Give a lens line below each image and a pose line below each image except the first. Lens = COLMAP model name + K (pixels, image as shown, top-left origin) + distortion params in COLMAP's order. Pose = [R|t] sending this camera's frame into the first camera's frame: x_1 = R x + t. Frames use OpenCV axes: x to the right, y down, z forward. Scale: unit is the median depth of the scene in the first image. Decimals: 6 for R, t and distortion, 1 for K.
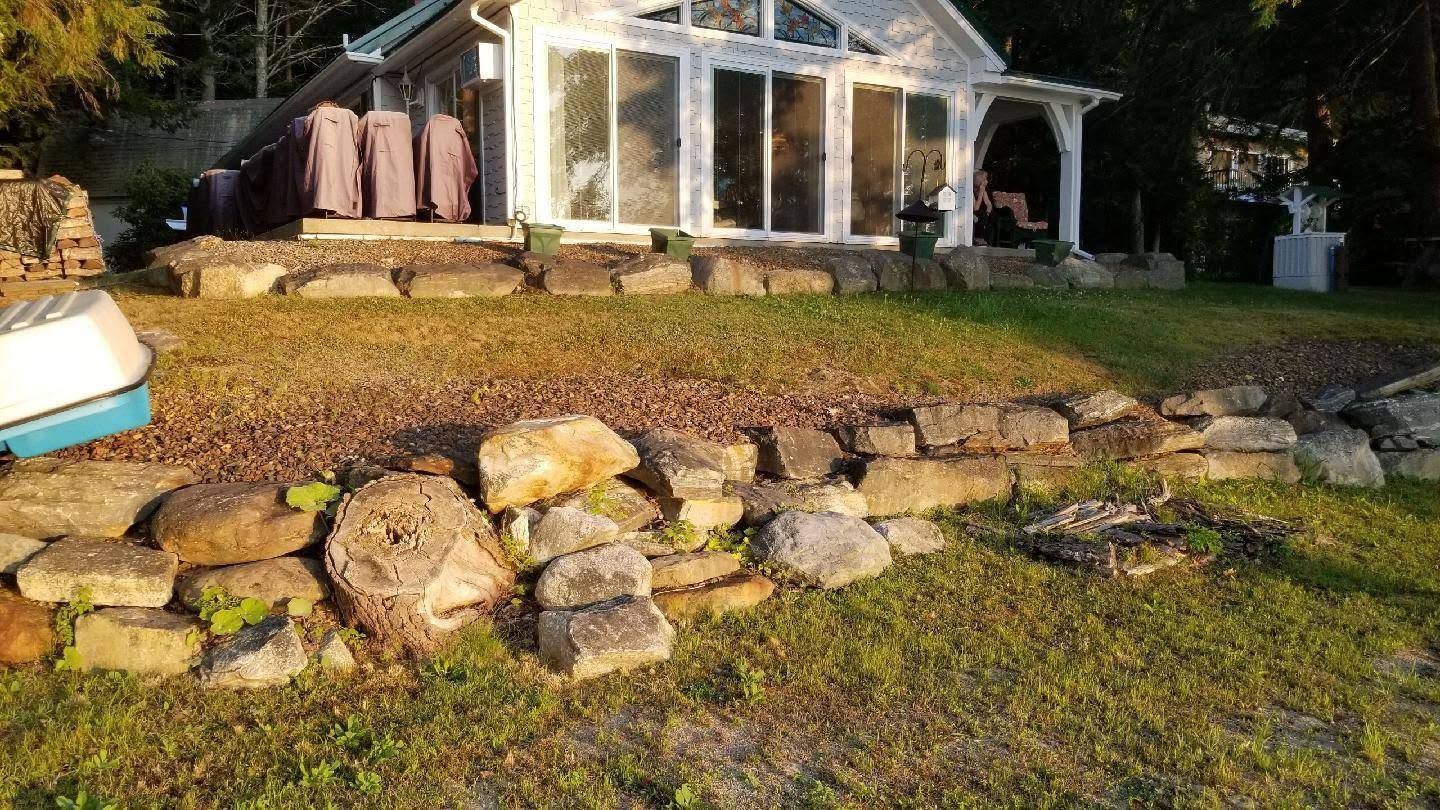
lens RADIAL K [[1090.5, 0, 718.3], [0, 1090.5, 411.3], [0, 0, 1]] dist [0.003119, -0.014304]
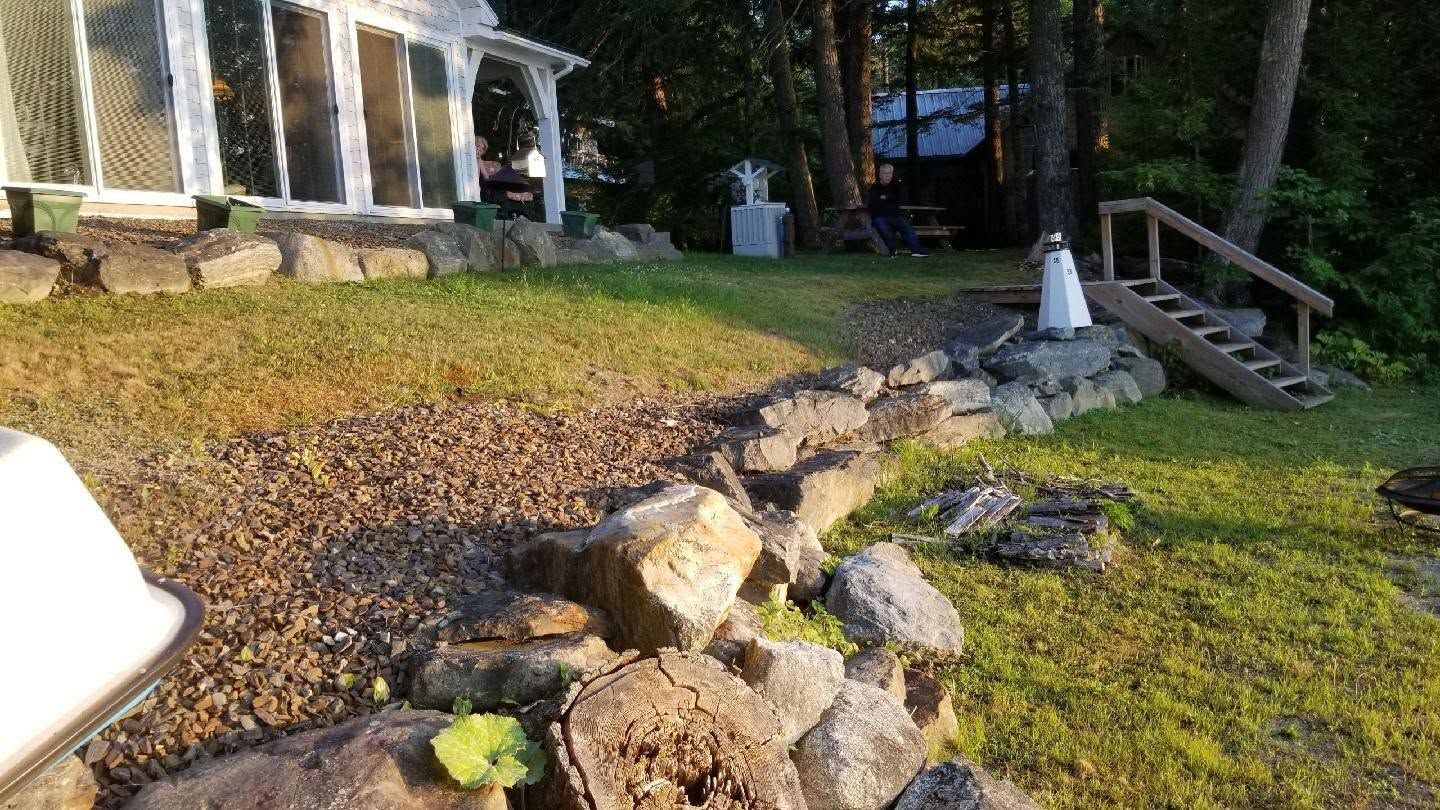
lens RADIAL K [[1090.5, 0, 721.0], [0, 1090.5, 397.4], [0, 0, 1]] dist [0.003119, -0.014304]
pose [[0.803512, -0.103453, 0.586230, -0.172723], [0.095896, 0.994416, 0.044047, -0.026453], [-0.587513, 0.020825, 0.808947, 0.170834]]
